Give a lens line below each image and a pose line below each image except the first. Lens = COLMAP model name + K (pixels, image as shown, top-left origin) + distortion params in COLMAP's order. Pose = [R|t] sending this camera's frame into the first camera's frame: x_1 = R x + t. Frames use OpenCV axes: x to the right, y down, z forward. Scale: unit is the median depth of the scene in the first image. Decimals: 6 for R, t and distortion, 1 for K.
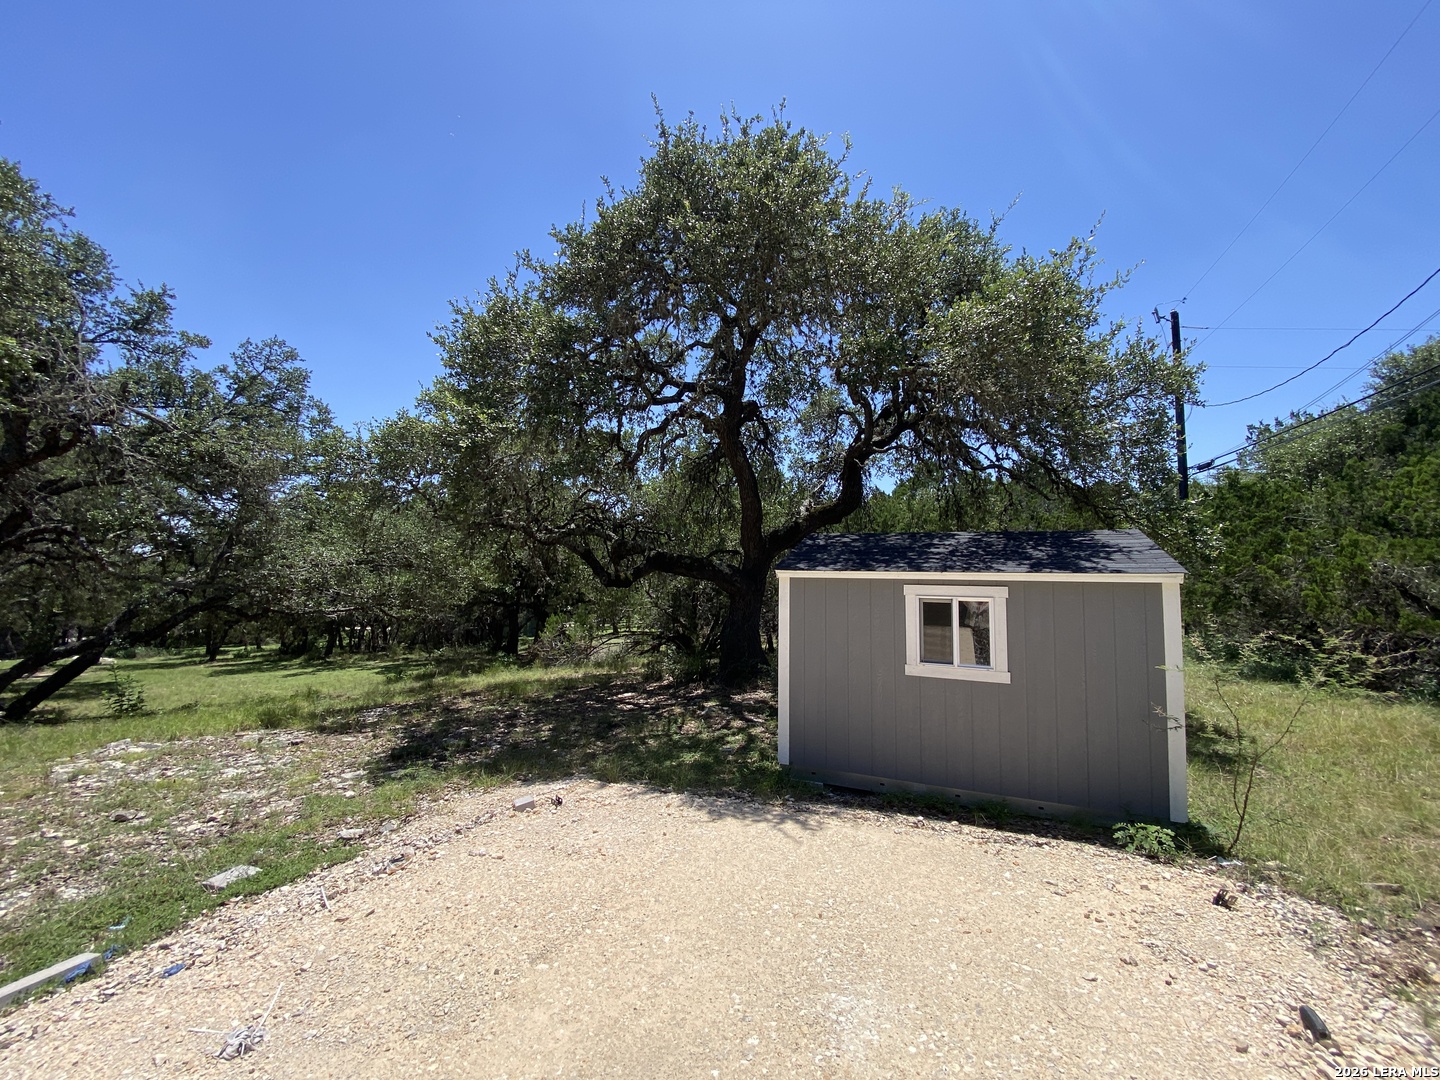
lens RADIAL K [[585.0, 0, 715.6], [0, 585.0, 535.1], [0, 0, 1]] dist [0.011624, -0.014998]
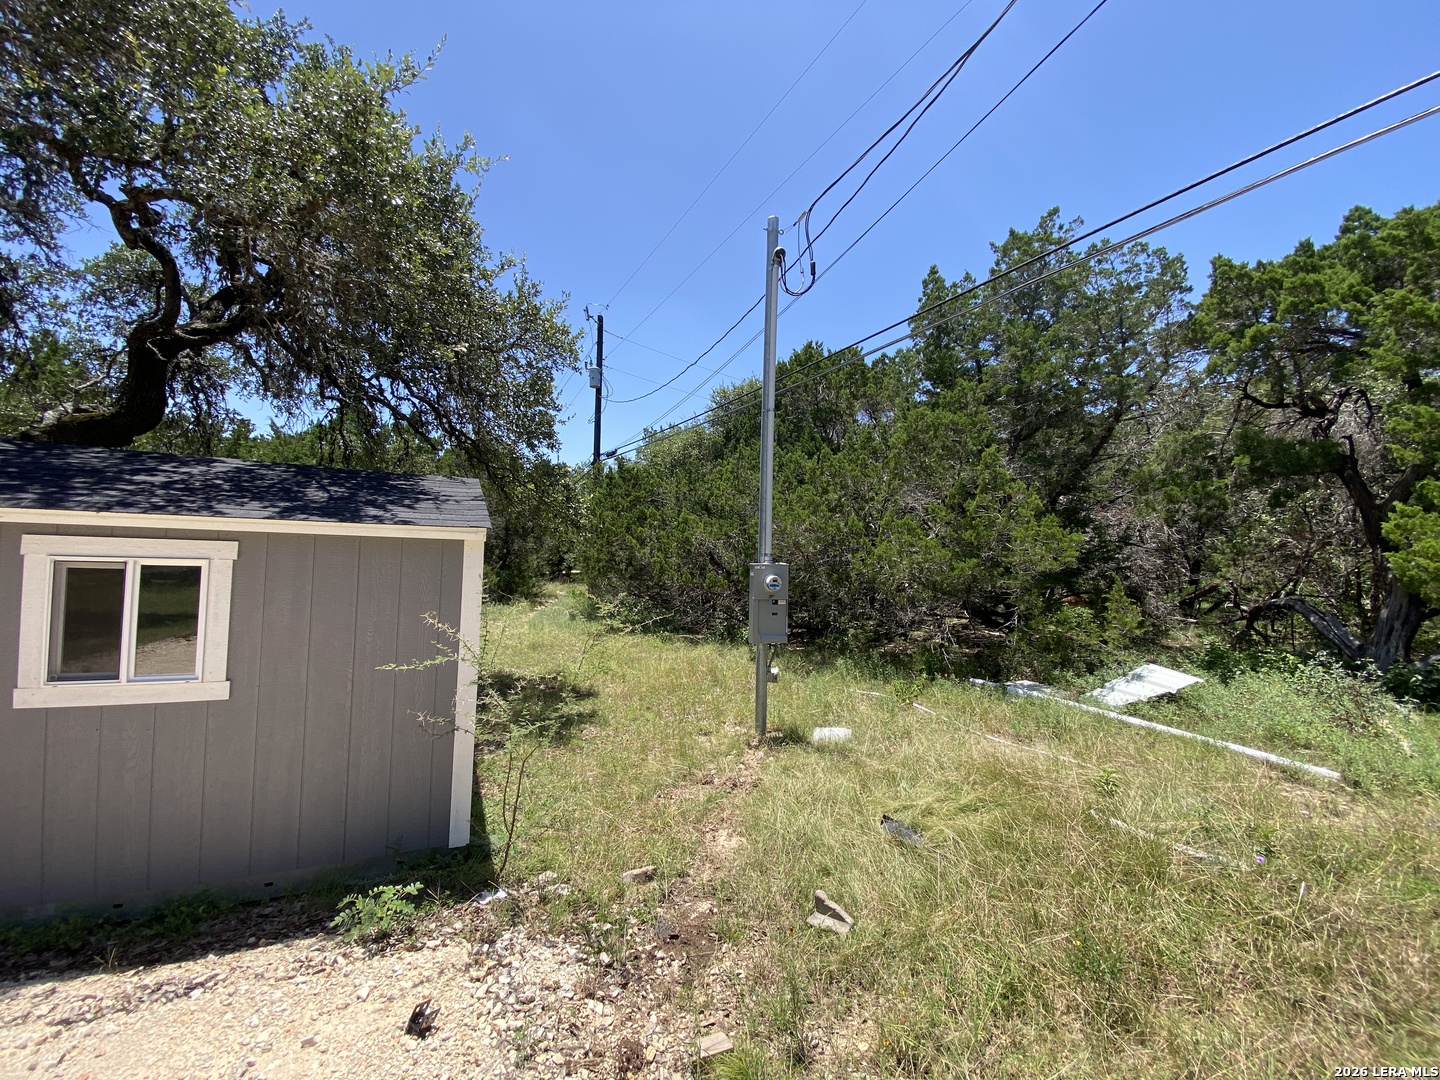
lens RADIAL K [[581.9, 0, 712.5], [0, 581.9, 538.3], [0, 0, 1]] dist [0.010358, -0.015217]
pose [[0.657686, 0.031507, 0.752633, 0.494035], [-0.076473, 0.996756, 0.025099, 0.043038], [-0.749401, -0.074063, 0.657962, 0.313389]]
